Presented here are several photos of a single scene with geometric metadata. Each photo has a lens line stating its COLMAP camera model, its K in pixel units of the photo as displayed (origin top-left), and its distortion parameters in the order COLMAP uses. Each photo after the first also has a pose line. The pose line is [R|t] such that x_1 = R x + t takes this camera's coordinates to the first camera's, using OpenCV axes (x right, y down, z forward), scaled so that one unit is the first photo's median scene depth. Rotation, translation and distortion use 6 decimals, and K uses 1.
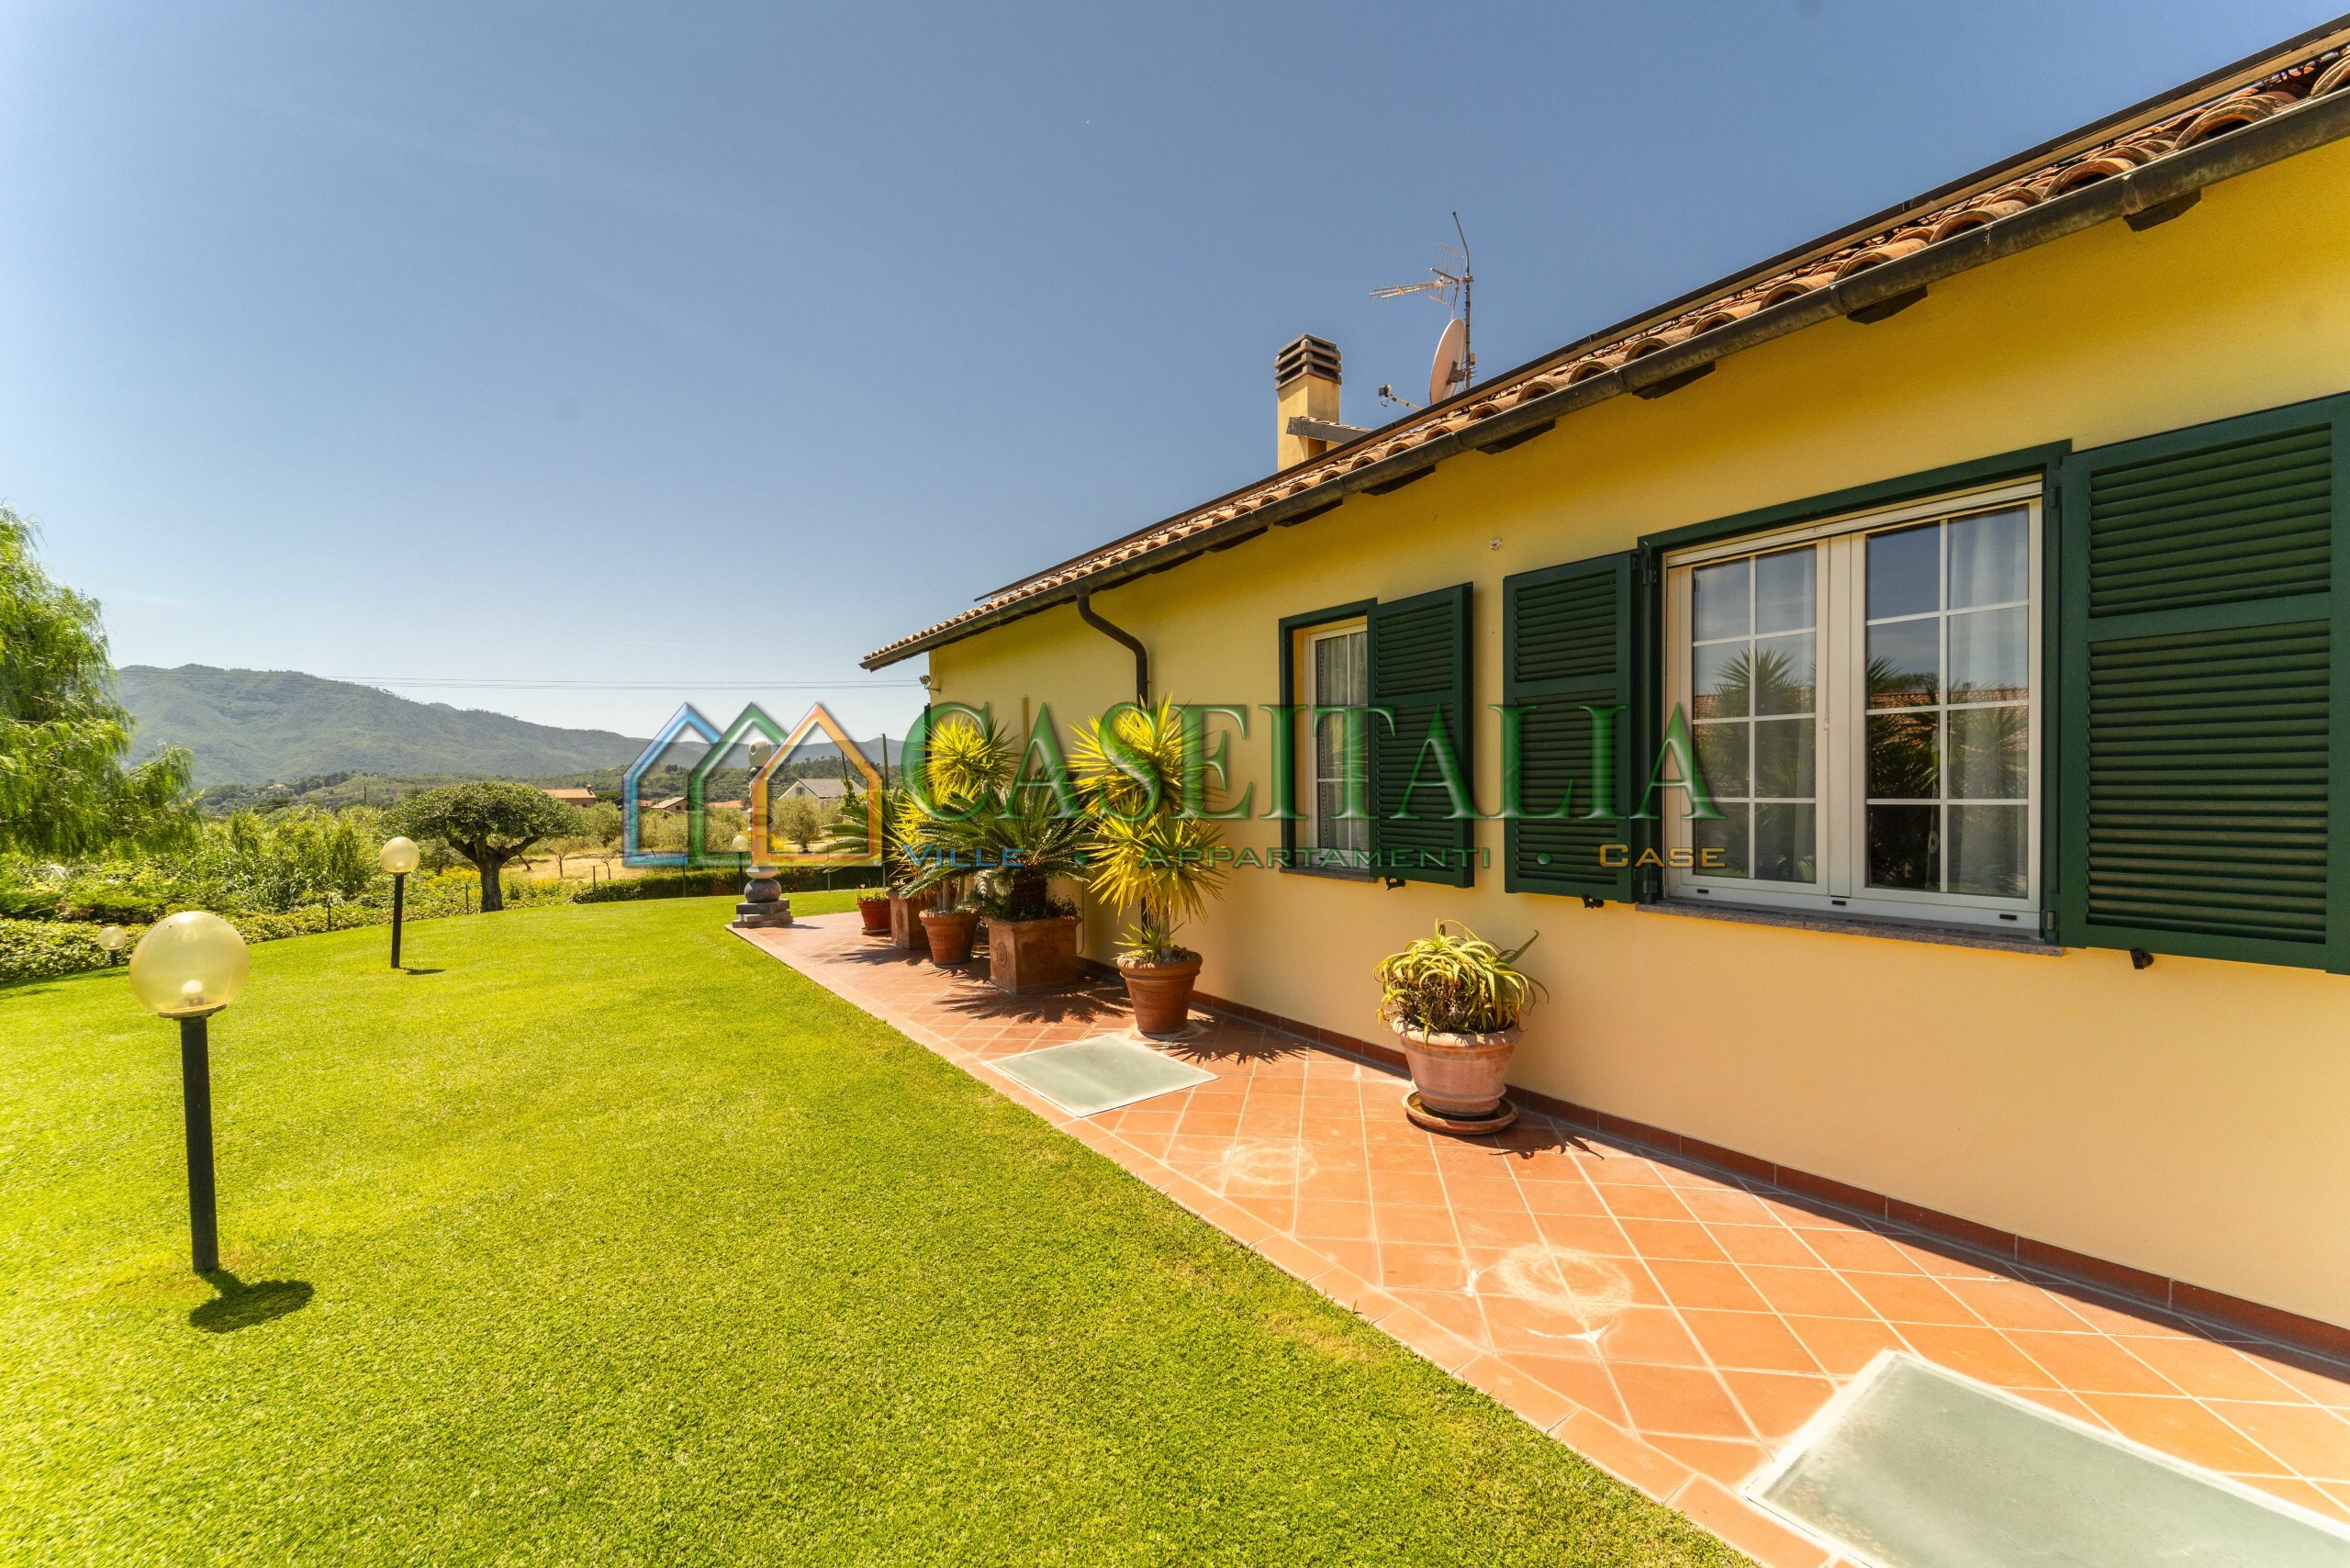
lens RADIAL K [[921.1, 0, 1173.9], [0, 921.1, 813.9], [0, 0, 1]] dist [-0.000017, 0.000000]
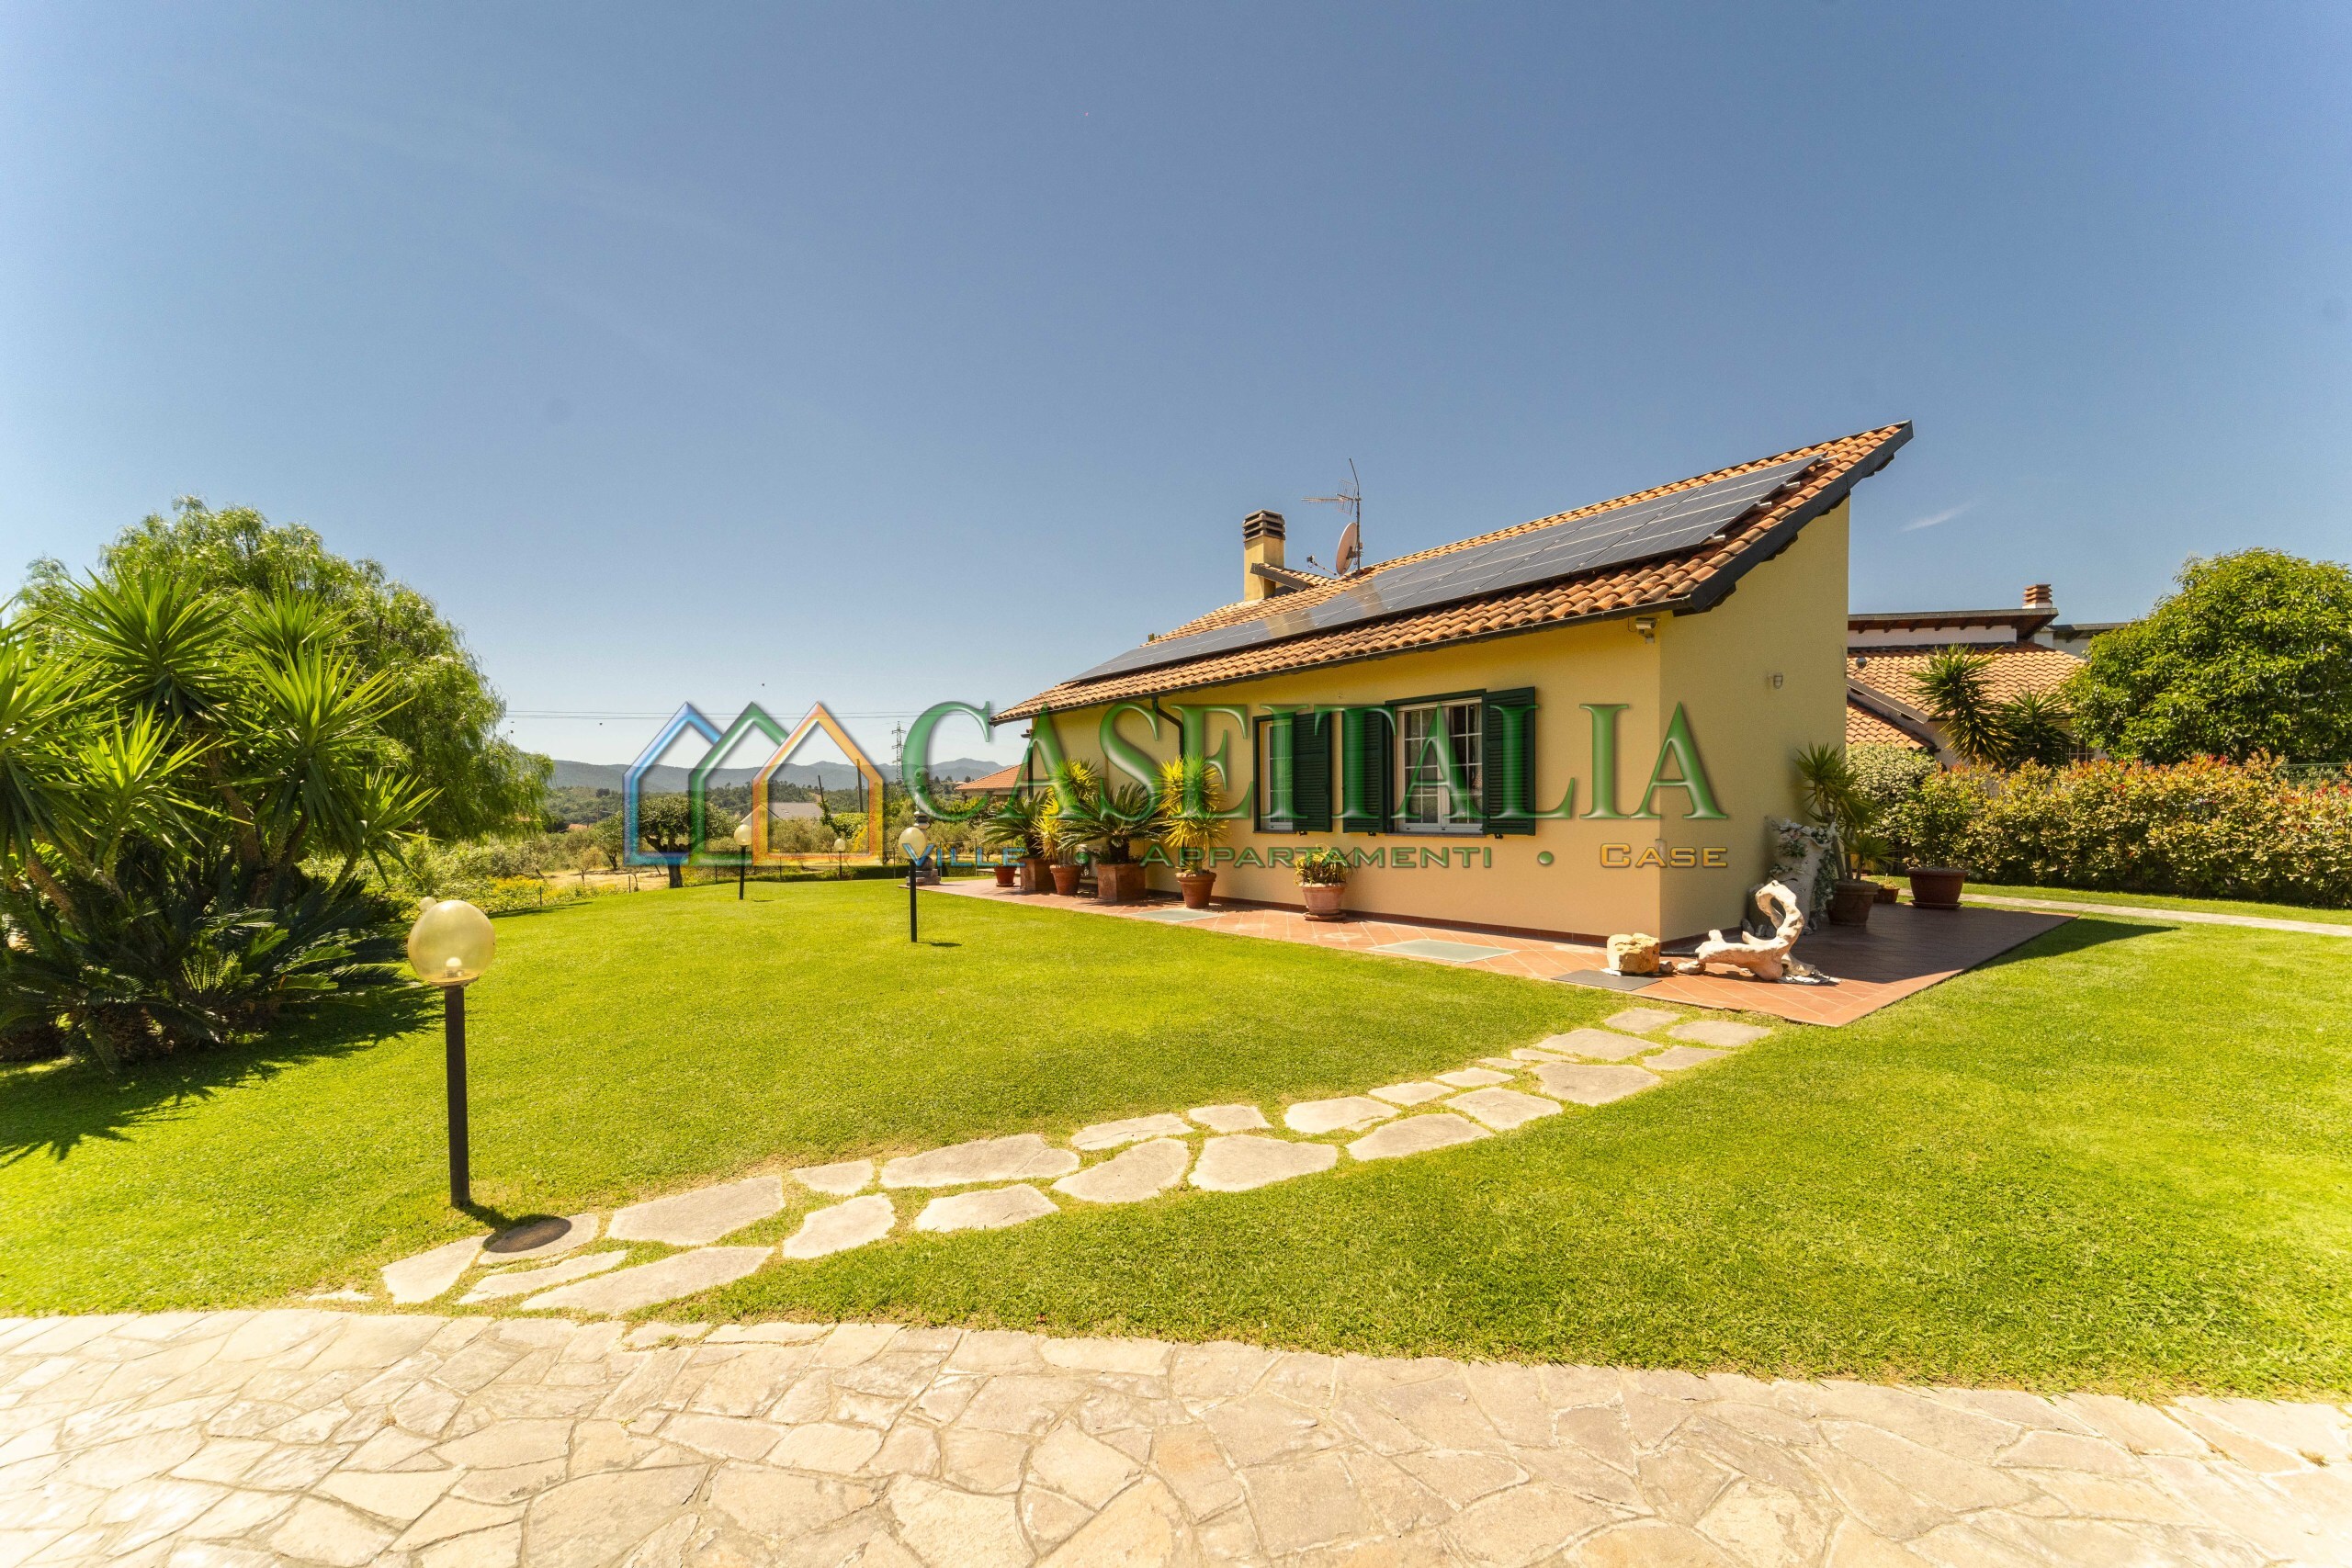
lens RADIAL K [[921.7, 0, 1174.9], [0, 921.7, 813.9], [0, 0, 1]] dist [-0.000017, 0.000000]
pose [[0.998734, 0.000792, 0.050300, -0.168862], [0.000518, 0.999661, -0.026021, 0.070902], [-0.050304, 0.026014, 0.998395, -1.097757]]
